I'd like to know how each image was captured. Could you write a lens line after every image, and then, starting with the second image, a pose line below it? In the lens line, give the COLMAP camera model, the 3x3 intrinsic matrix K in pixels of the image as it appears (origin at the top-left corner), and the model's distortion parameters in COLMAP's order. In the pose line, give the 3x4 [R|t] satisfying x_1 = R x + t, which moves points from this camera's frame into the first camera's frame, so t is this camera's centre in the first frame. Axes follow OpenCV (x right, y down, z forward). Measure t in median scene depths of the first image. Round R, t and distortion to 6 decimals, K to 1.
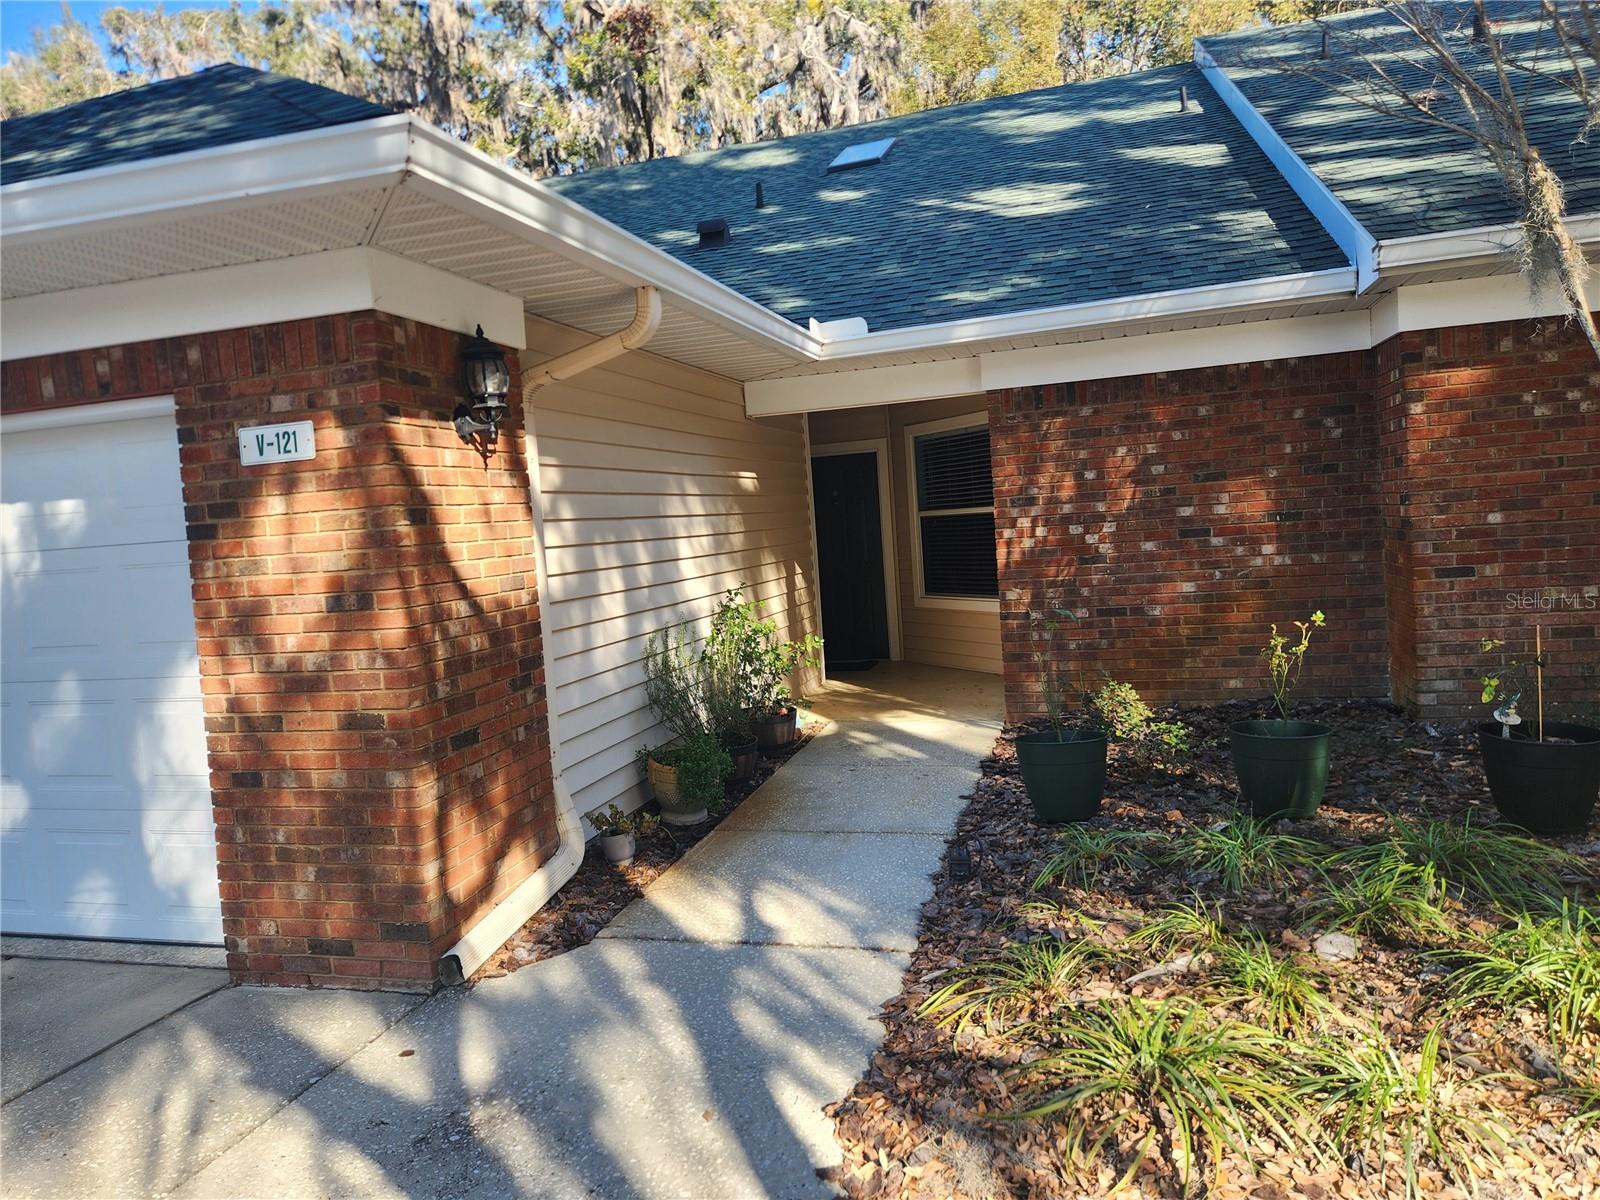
lens RADIAL K [[1070.0, 0, 797.2], [0, 1070.0, 581.0], [0, 0, 1]] dist [0.077505, -0.075702]
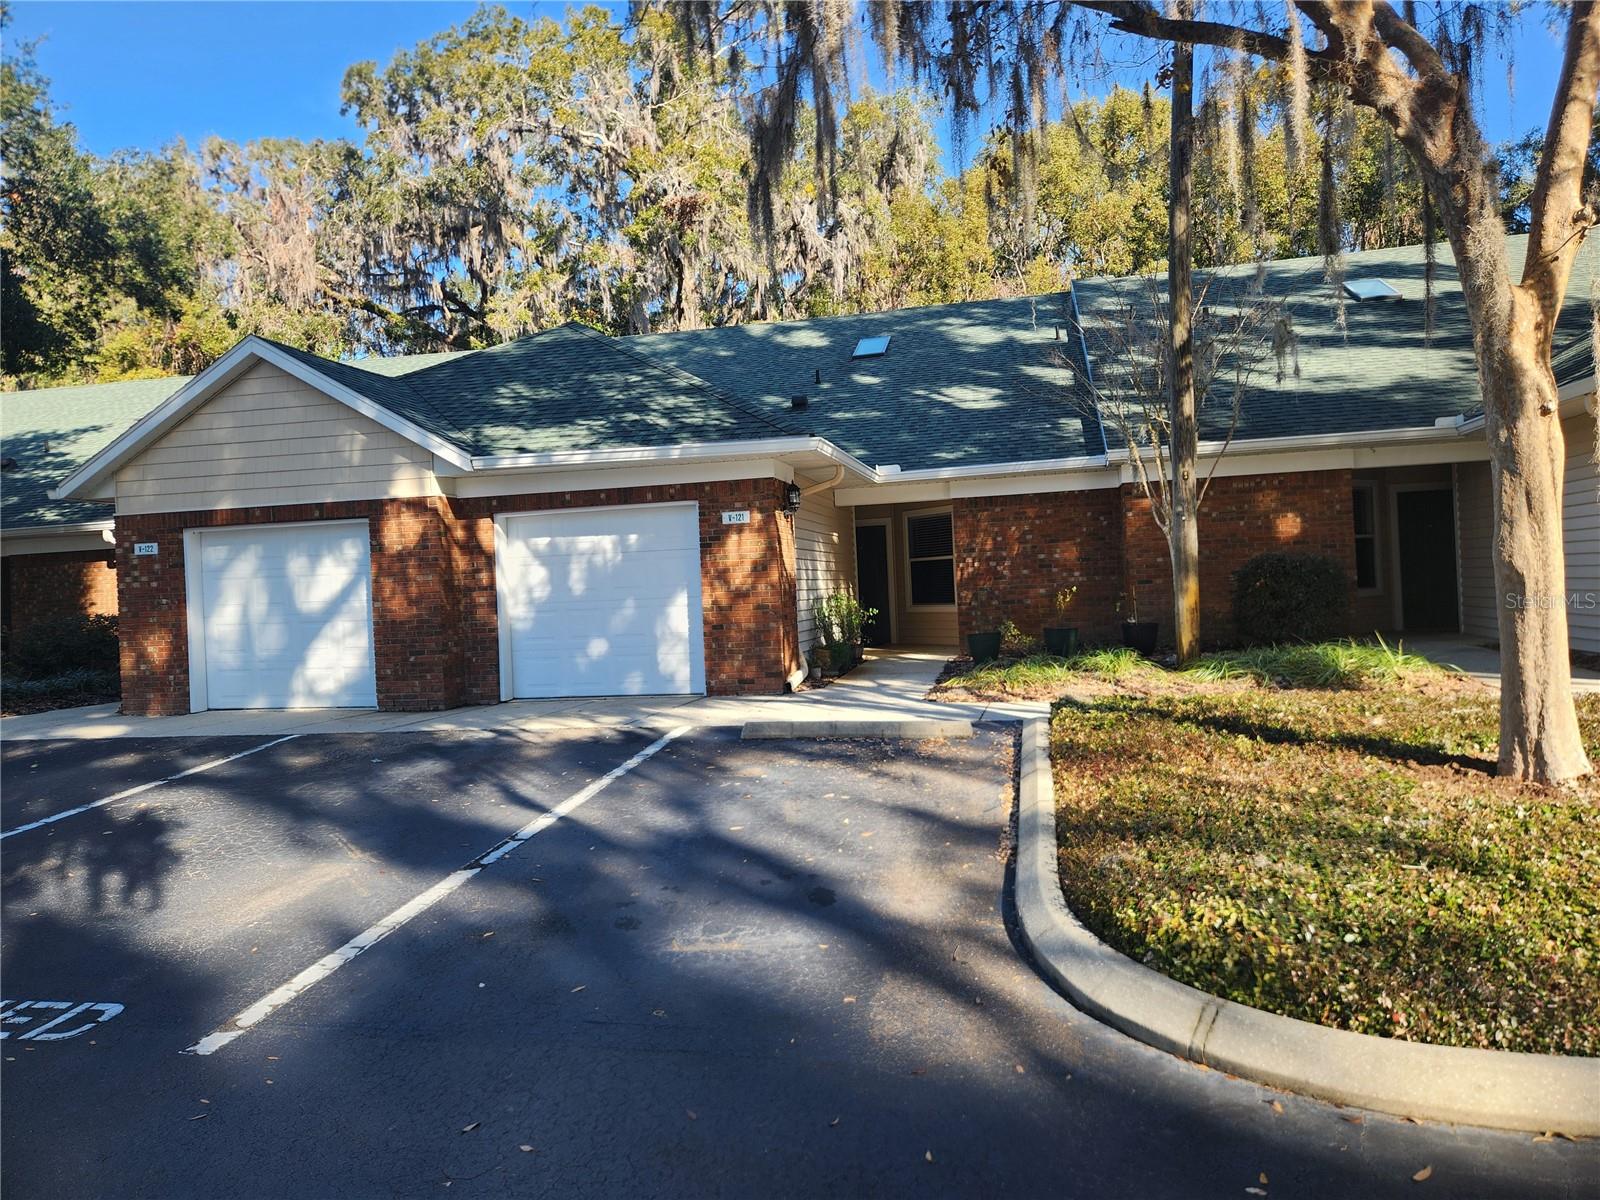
lens RADIAL K [[1048.7, 0, 800.0], [0, 1048.7, 600.0], [0, 0, 1]] dist [0.063621, -0.064277]
pose [[0.997913, 0.024431, 0.059777, -0.256428], [-0.021608, 0.998641, -0.047424, 0.136076], [-0.060854, 0.046033, 0.997085, -1.097757]]
